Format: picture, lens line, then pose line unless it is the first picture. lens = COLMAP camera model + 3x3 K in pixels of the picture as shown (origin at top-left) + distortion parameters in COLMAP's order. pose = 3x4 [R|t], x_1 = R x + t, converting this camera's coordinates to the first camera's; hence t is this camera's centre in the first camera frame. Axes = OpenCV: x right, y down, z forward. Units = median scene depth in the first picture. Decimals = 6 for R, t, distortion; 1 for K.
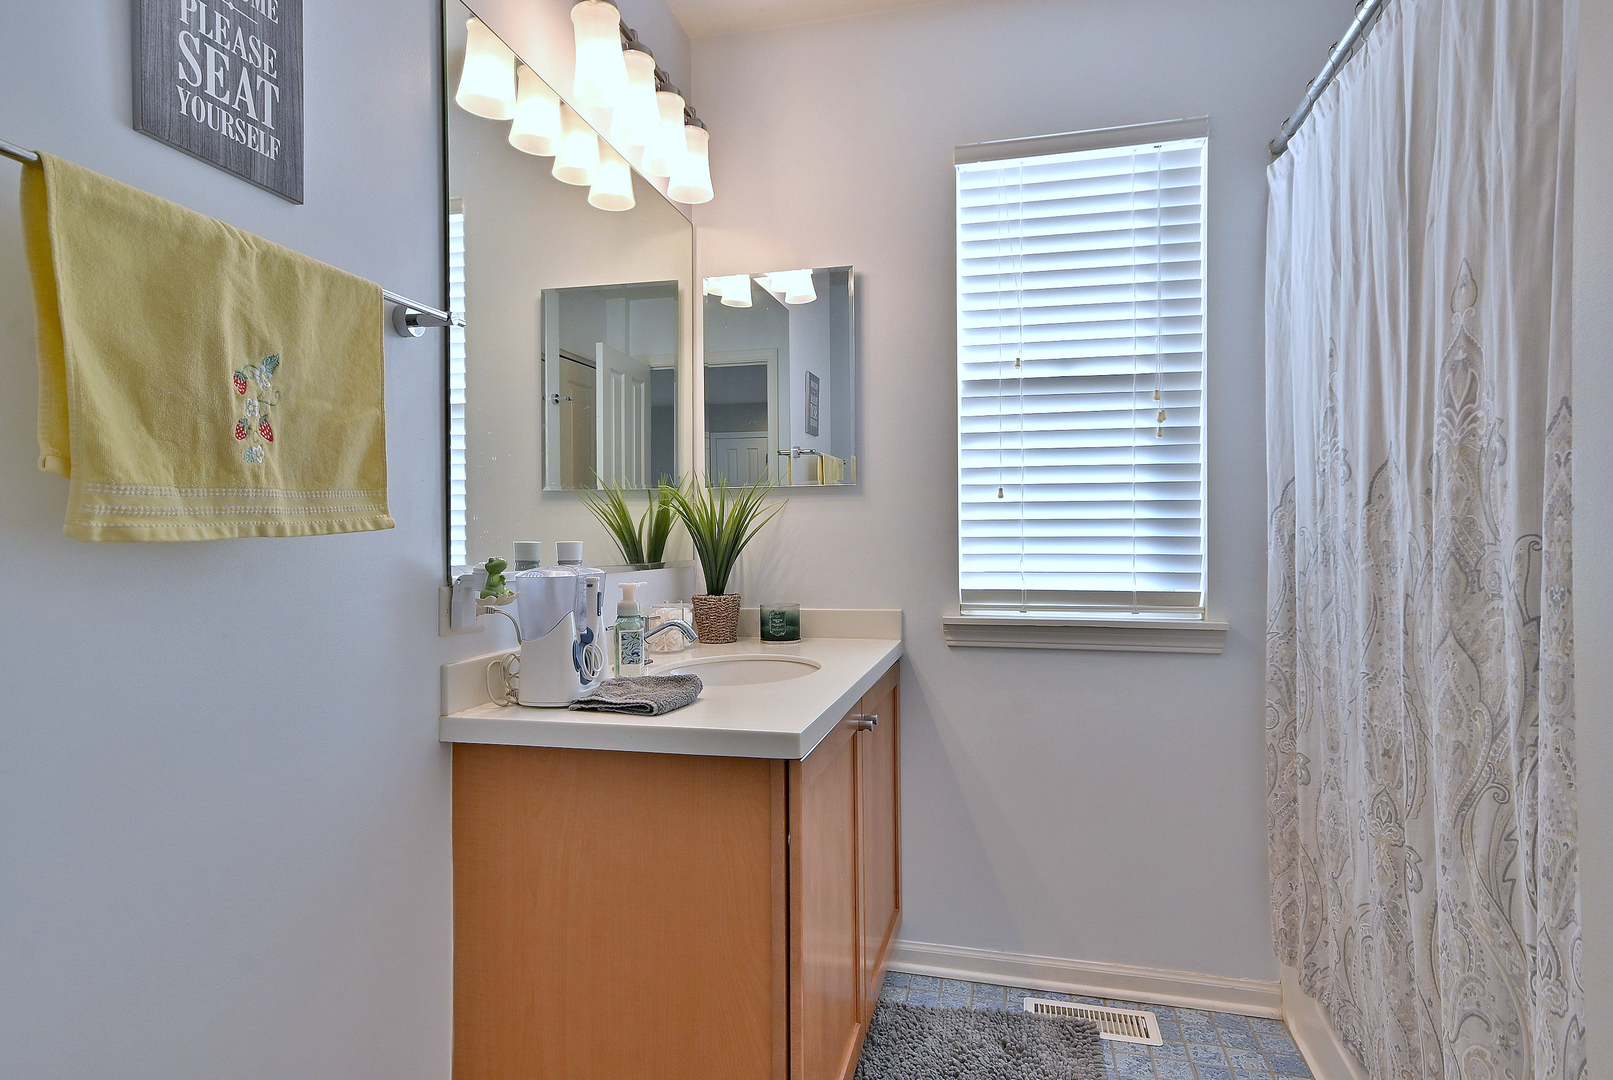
lens RADIAL K [[940.5, 0, 807.7], [0, 940.5, 528.3], [0, 0, 1]] dist [-0.030009, 0.120059]
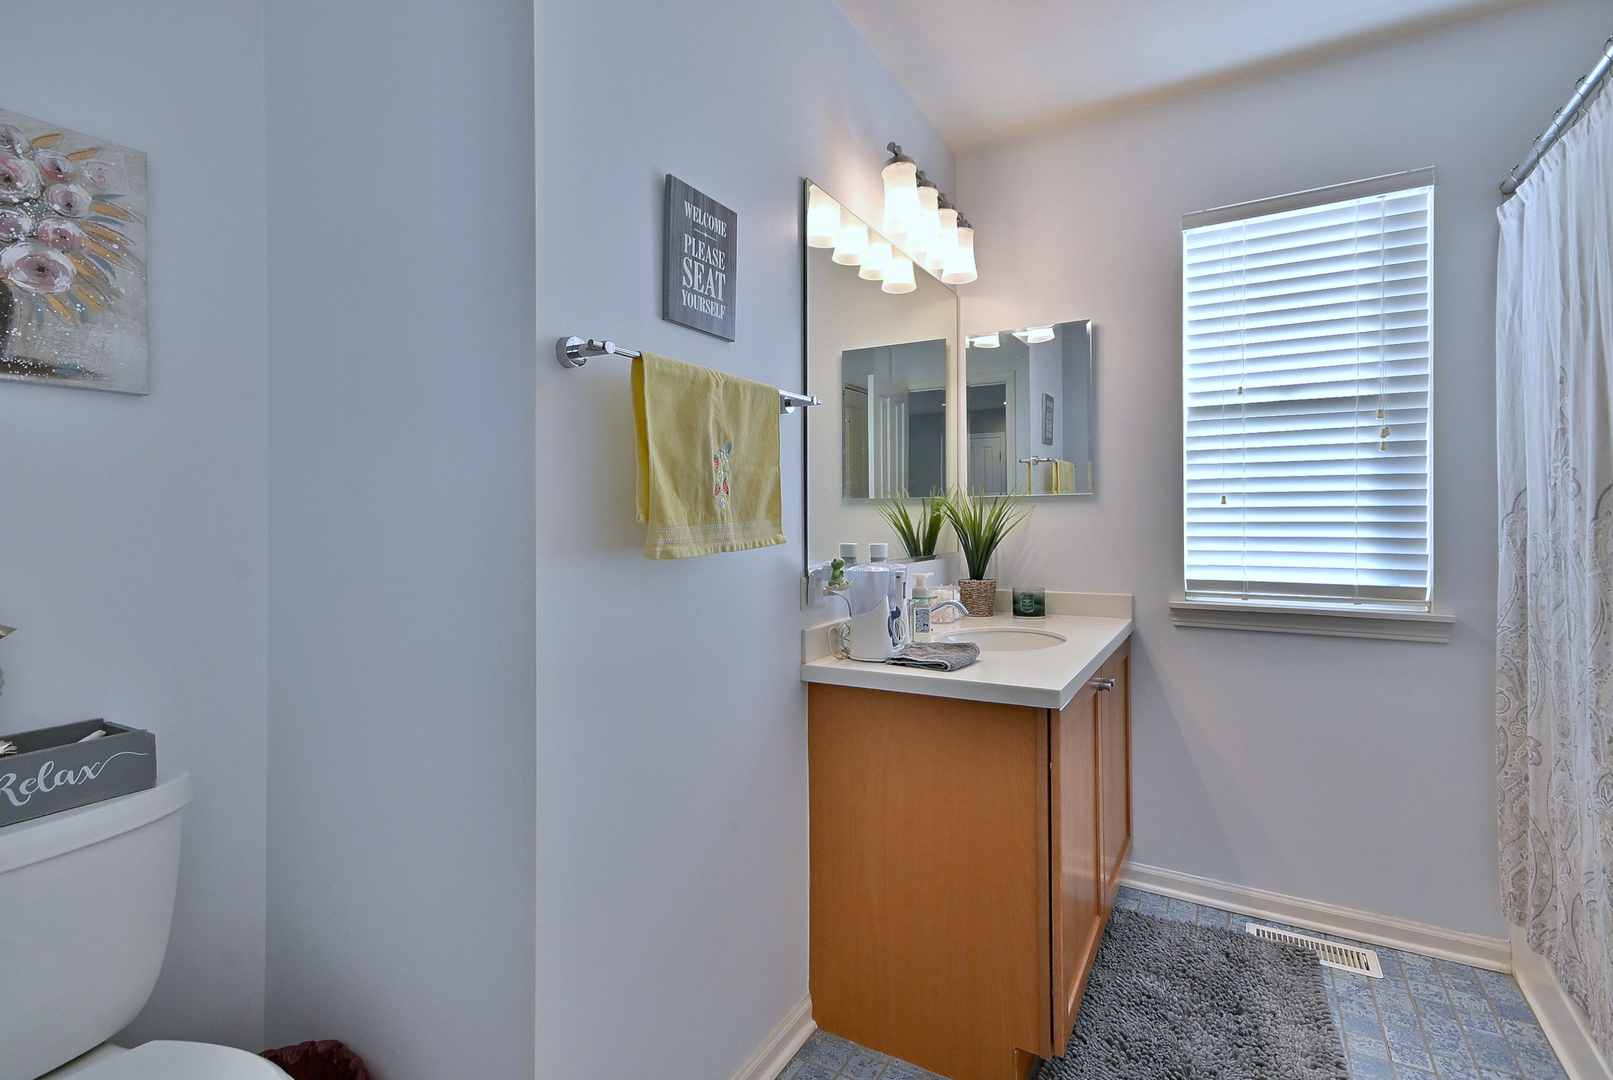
lens RADIAL K [[767.2, 0, 790.5], [0, 767.2, 527.2], [0, 0, 1]] dist [0.015766, -0.000306]
pose [[0.952870, -0.002237, -0.303372, -0.027665], [0.007349, 0.999850, 0.015710, -0.027837], [0.303291, -0.017199, 0.952743, -0.127870]]
